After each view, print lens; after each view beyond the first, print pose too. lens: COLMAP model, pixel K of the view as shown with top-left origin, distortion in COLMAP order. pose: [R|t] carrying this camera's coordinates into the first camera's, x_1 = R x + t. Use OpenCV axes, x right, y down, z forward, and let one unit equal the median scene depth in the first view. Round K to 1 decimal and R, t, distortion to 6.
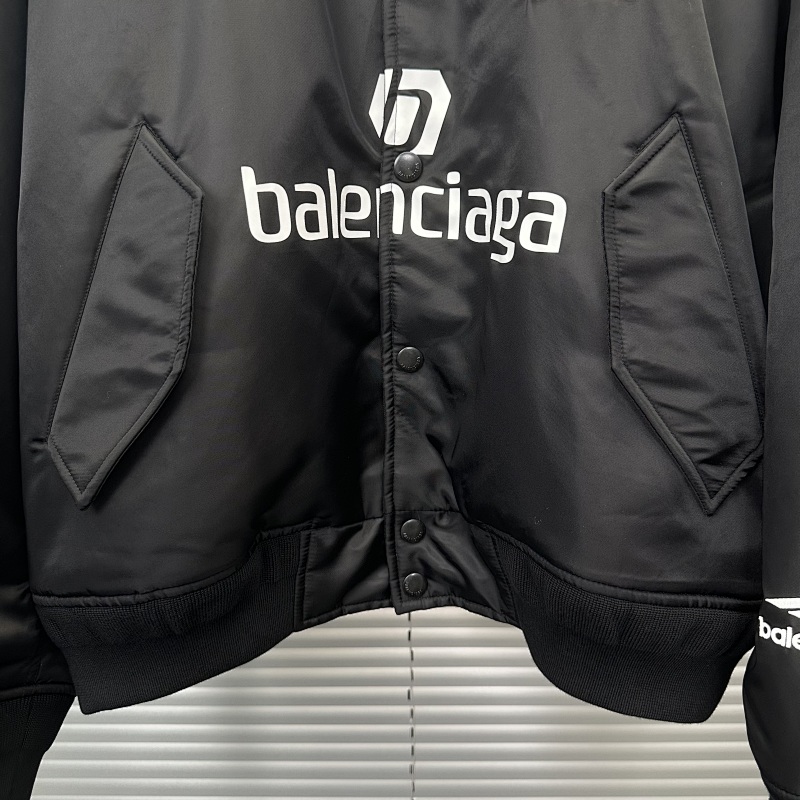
lens RADIAL K [[712.4, 0, 400.0], [0, 712.4, 400.0], [0, 0, 1]] dist [0.070992, 0.000964]
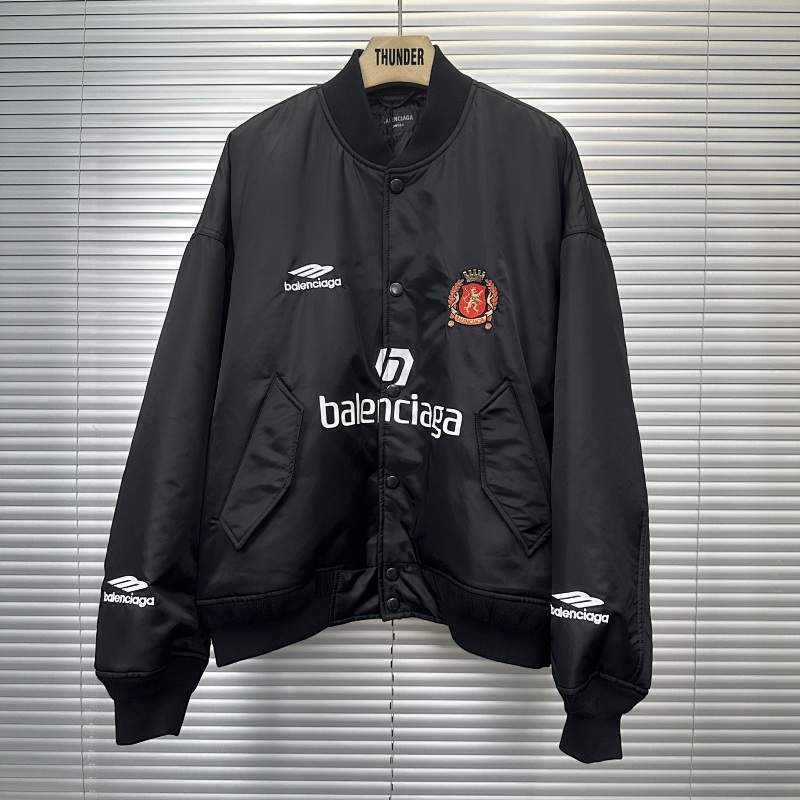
lens RADIAL K [[727.8, 0, 400.0], [0, 727.8, 400.0], [0, 0, 1]] dist [0.130648, -0.342588]
pose [[0.999619, 0.019301, 0.019729, -0.010725], [-0.015632, 0.985043, -0.171596, 0.071969], [-0.022746, 0.171222, 0.984970, -1.146690]]
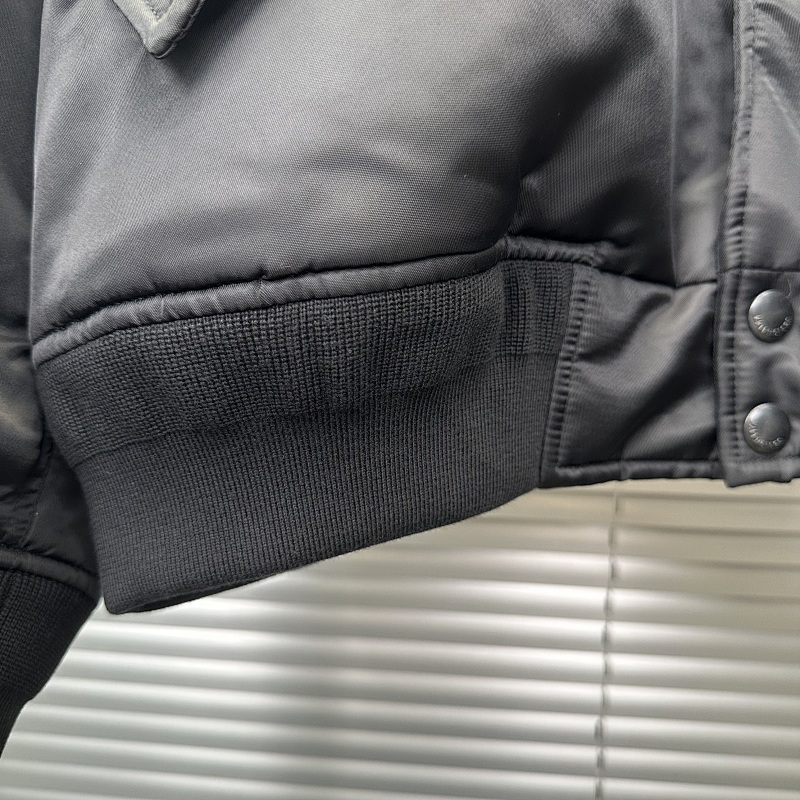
lens RADIAL K [[727.8, 0, 400.0], [0, 727.8, 400.0], [0, 0, 1]] dist [0.130648, -0.342588]
pose [[0.996890, 0.048600, -0.062030, -0.242406], [-0.056086, 0.990535, -0.125281, 0.375760], [0.055355, 0.128371, 0.990180, 0.558767]]
